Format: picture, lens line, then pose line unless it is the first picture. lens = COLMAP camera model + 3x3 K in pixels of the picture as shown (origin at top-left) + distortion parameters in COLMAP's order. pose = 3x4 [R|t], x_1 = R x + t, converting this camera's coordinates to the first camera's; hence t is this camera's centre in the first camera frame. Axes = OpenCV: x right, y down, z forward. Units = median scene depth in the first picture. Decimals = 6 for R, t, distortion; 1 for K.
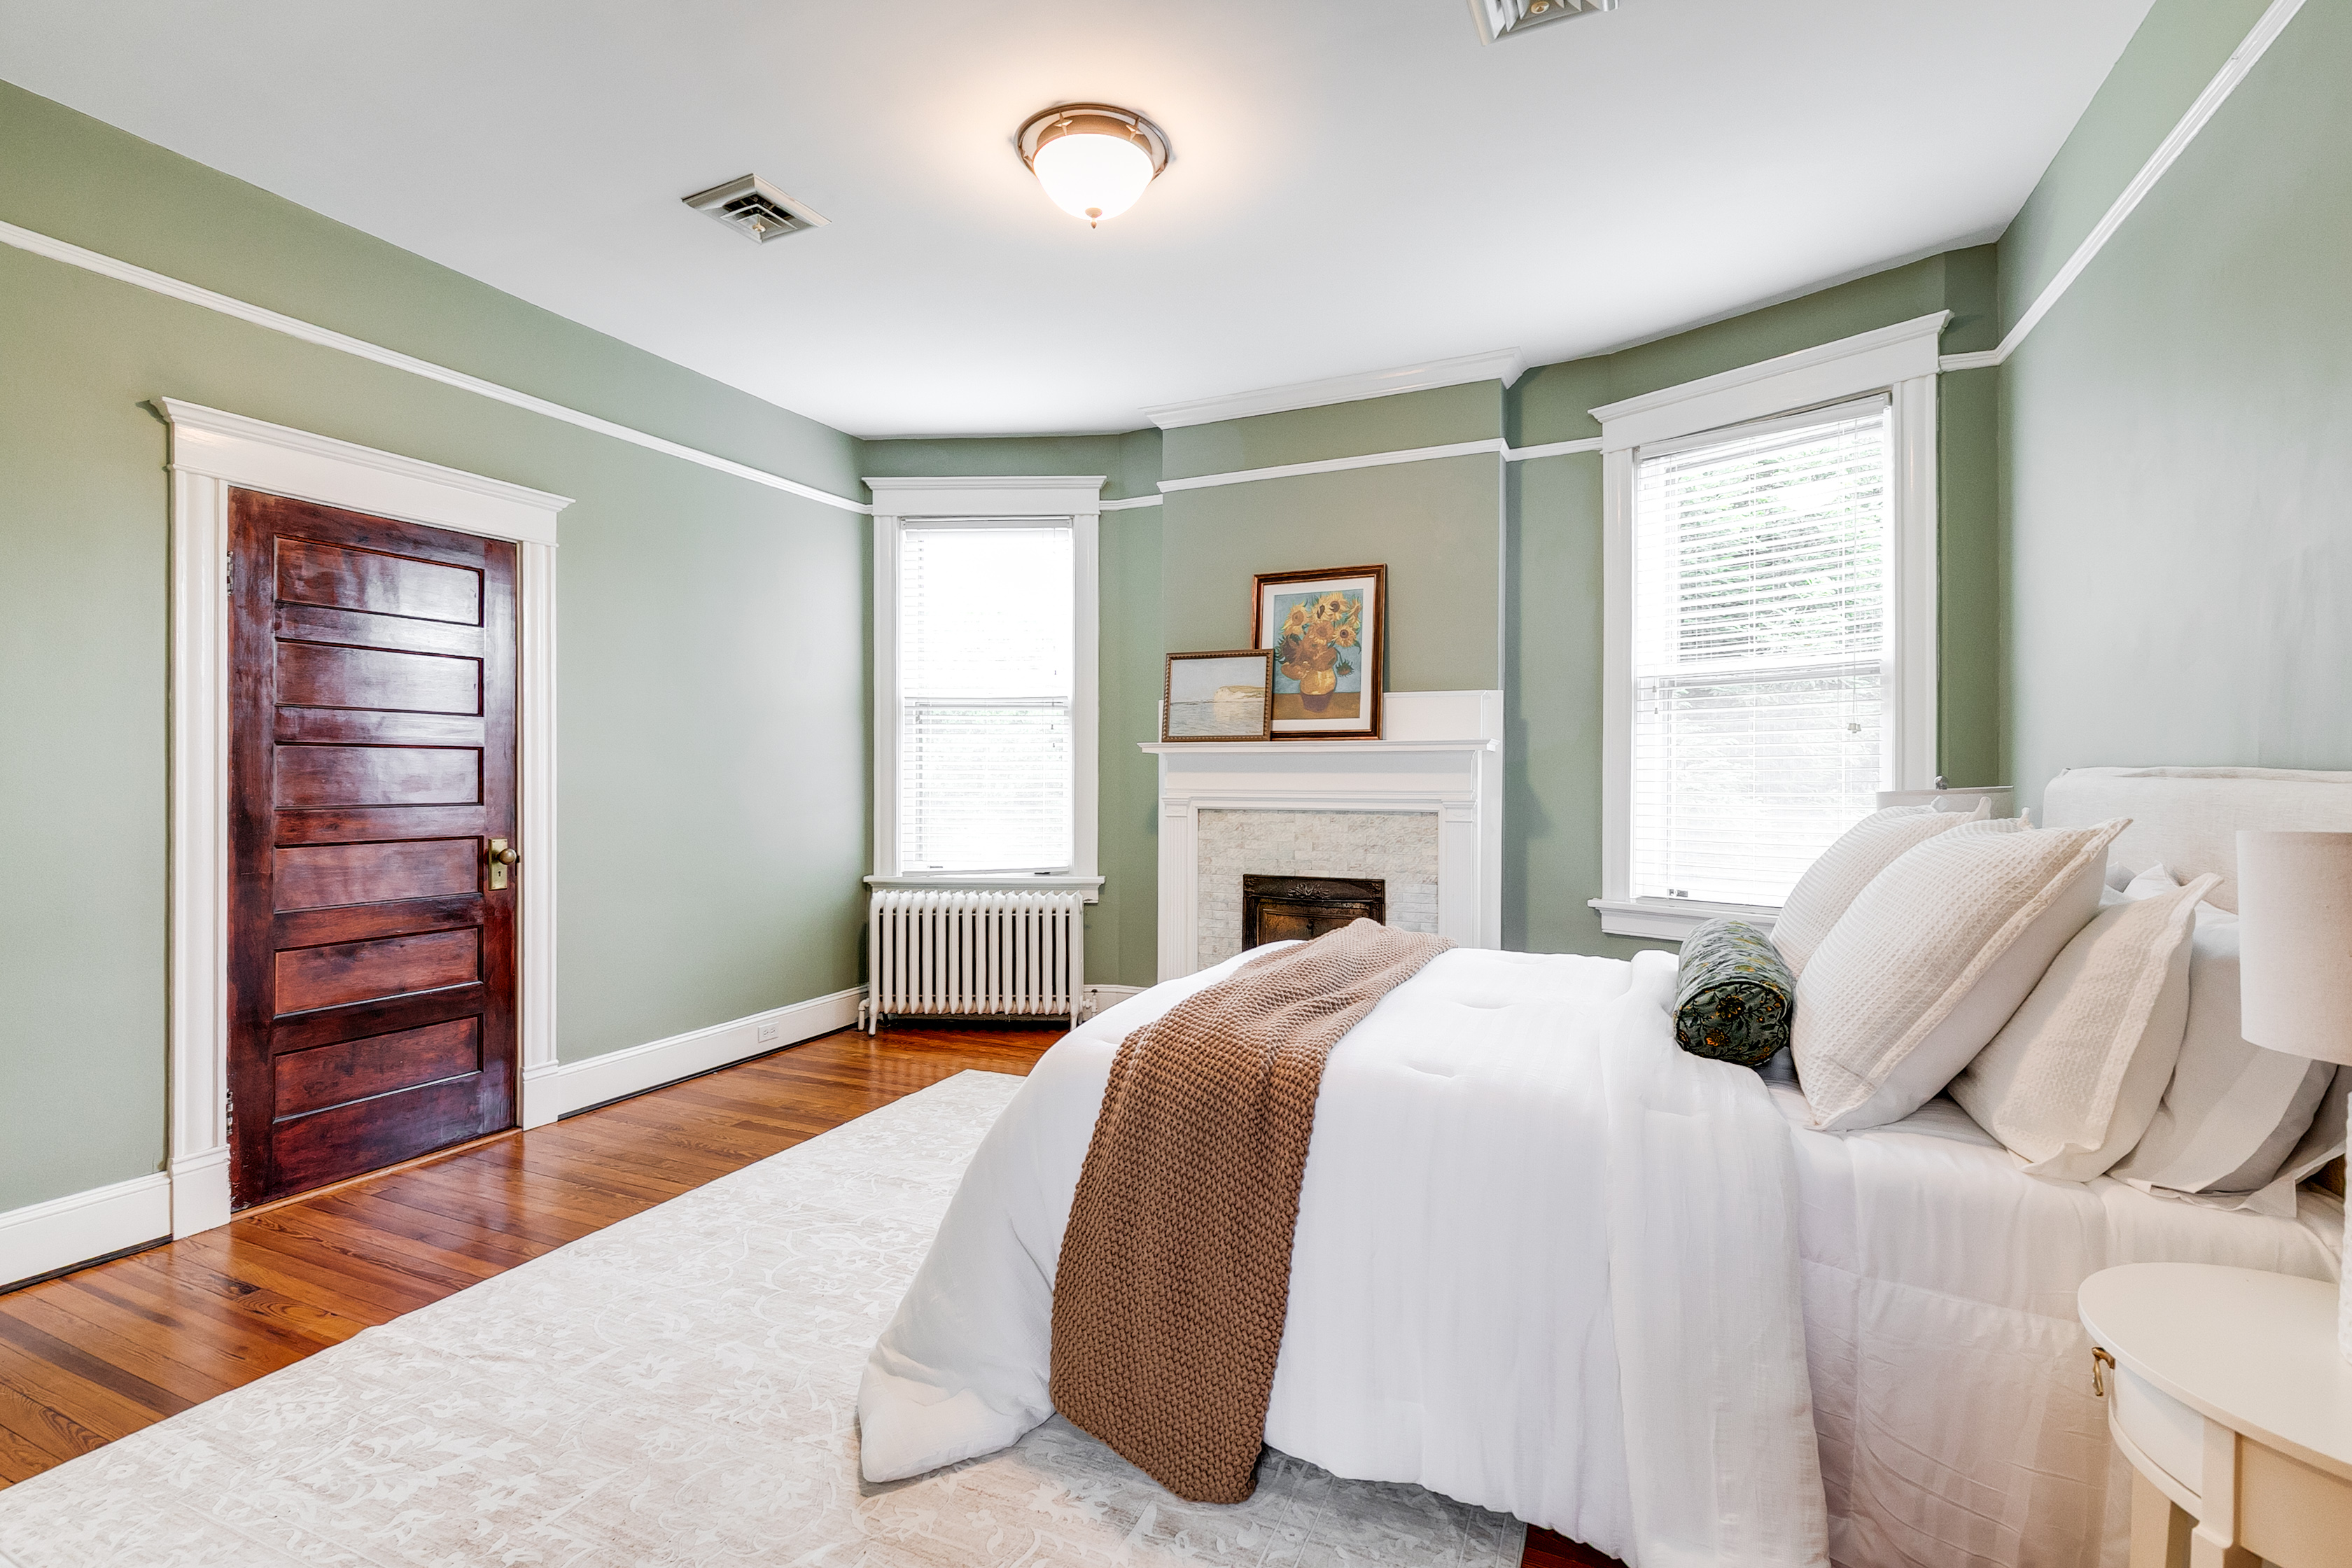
lens RADIAL K [[1074.1, 0, 1178.8], [0, 1074.1, 781.0], [0, 0, 1]] dist [0.009455, -0.001072]
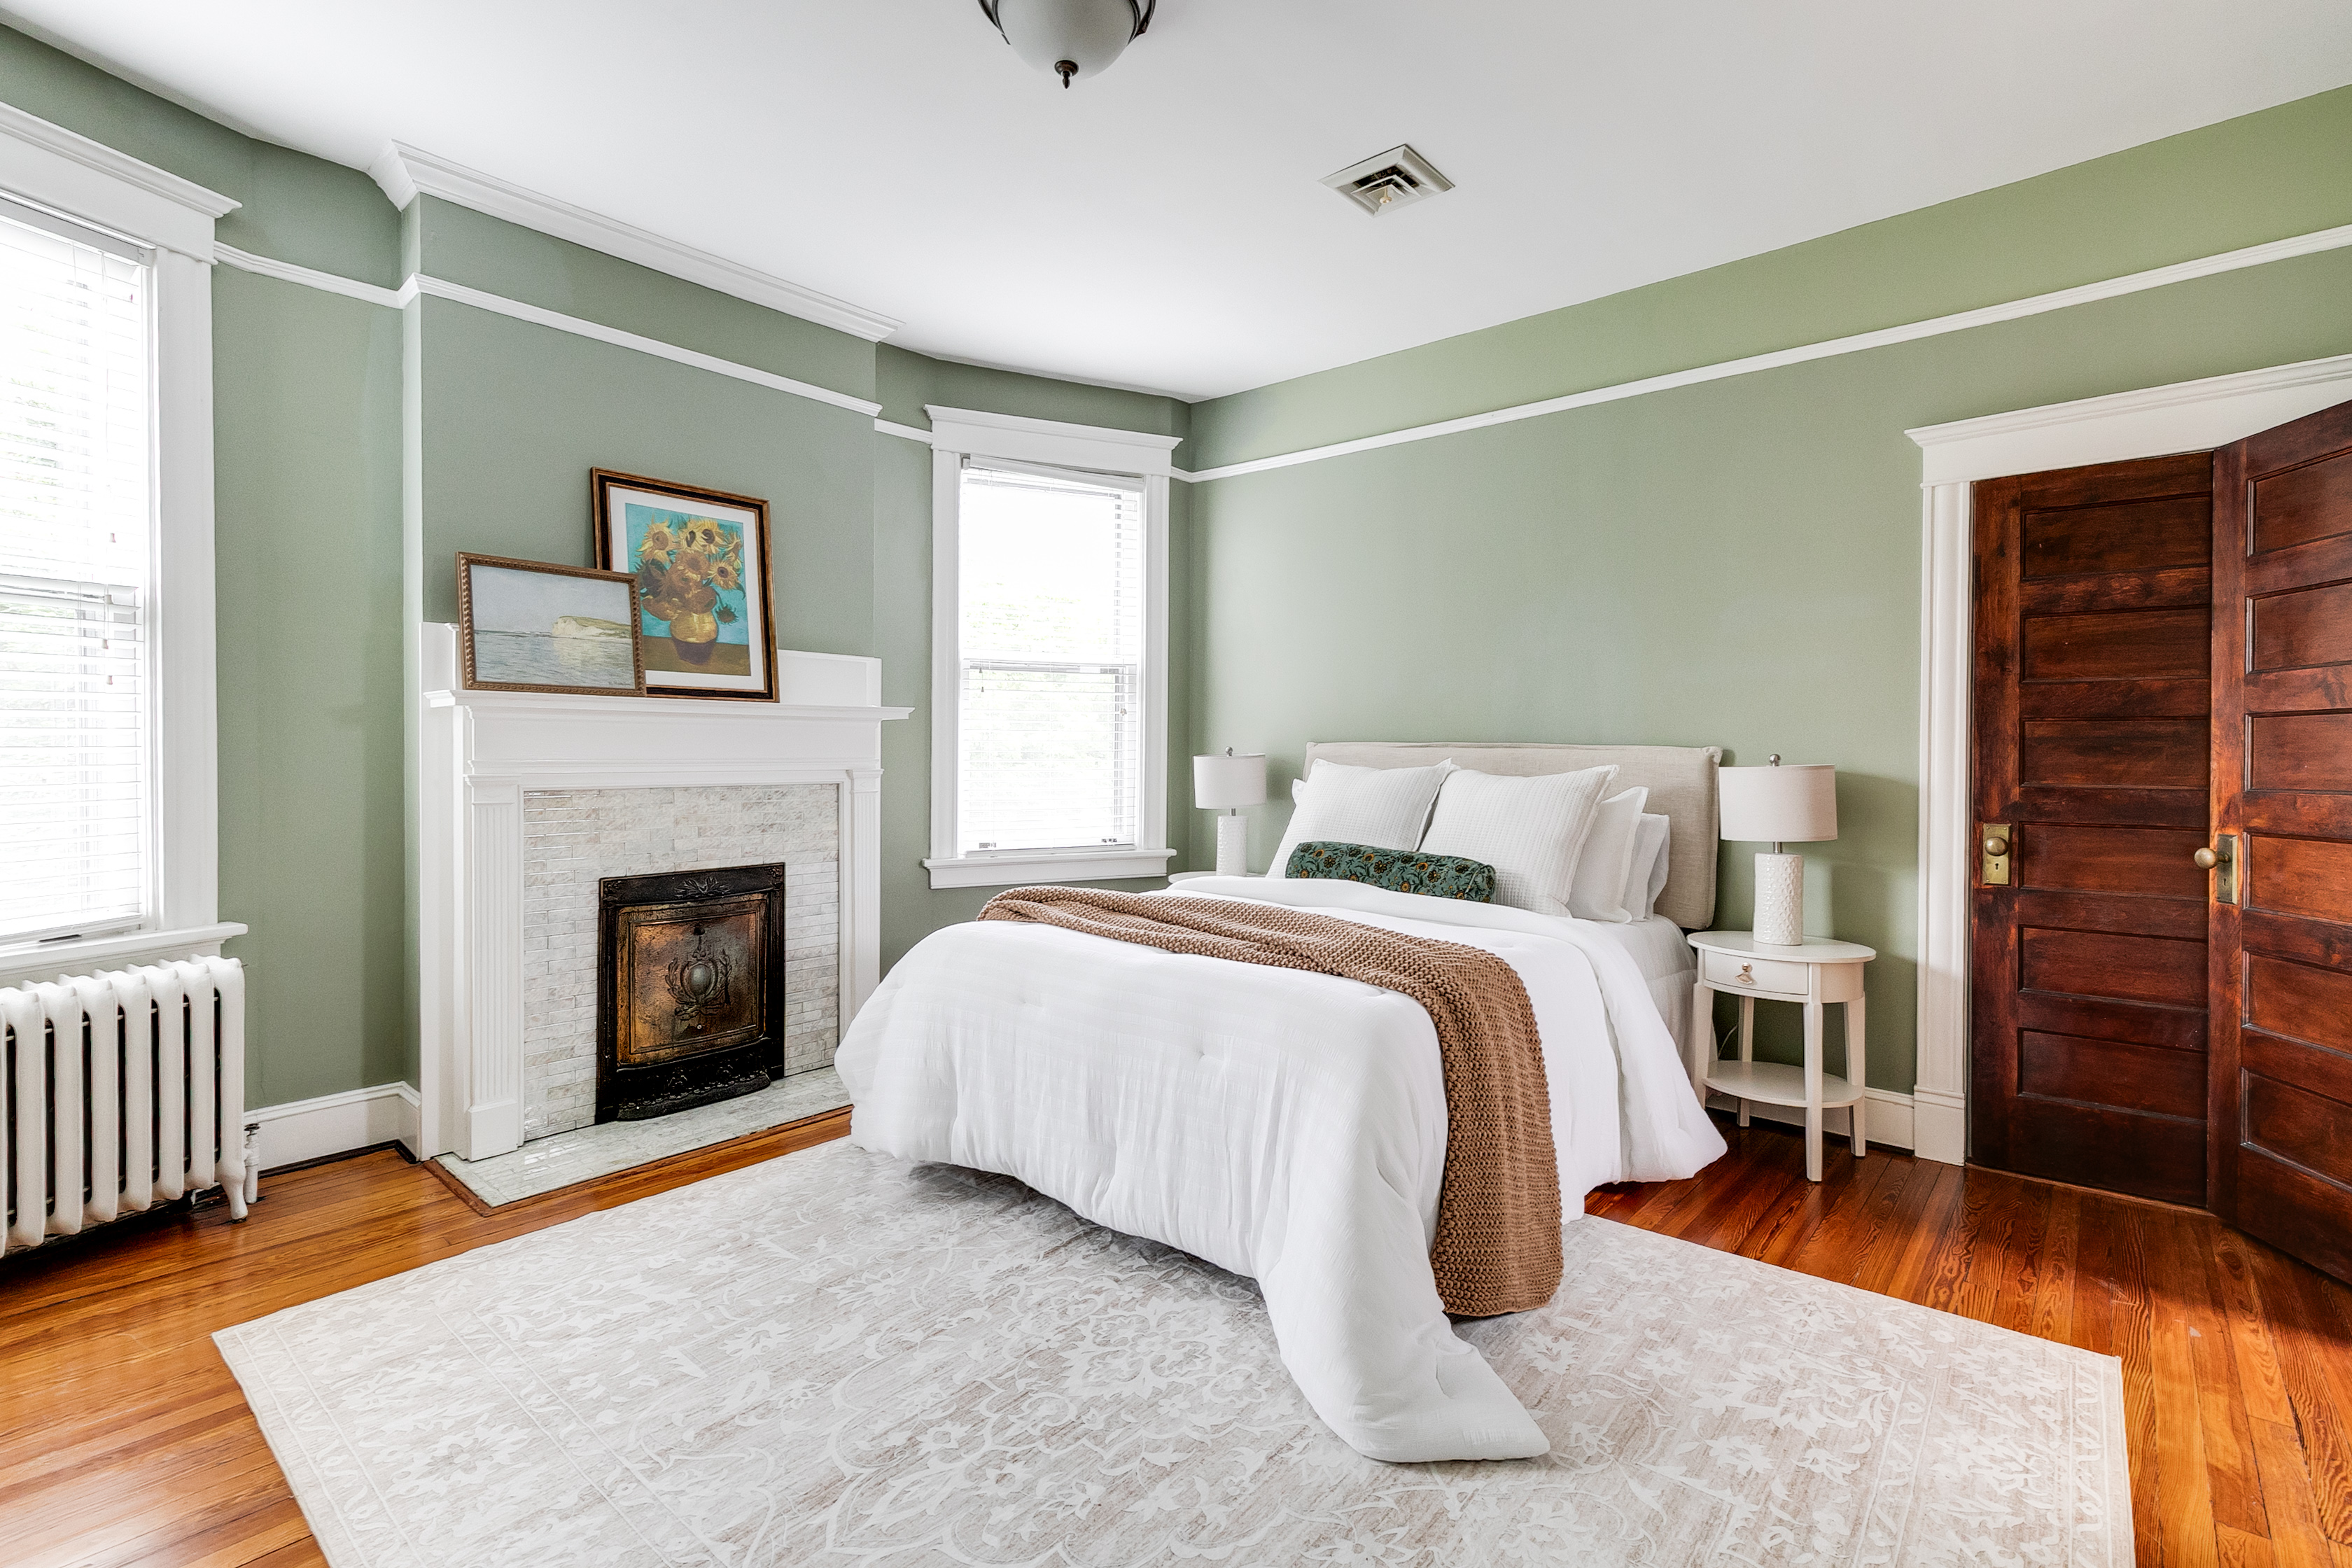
lens RADIAL K [[1074.1, 0, 1176.7], [0, 1074.1, 764.7], [0, 0, 1]] dist [0.009455, -0.001072]
pose [[0.276402, -0.012442, 0.960962, -0.544755], [0.003969, 0.999922, 0.011805, 0.002747], [-0.961034, 0.000551, 0.276429, 0.432939]]
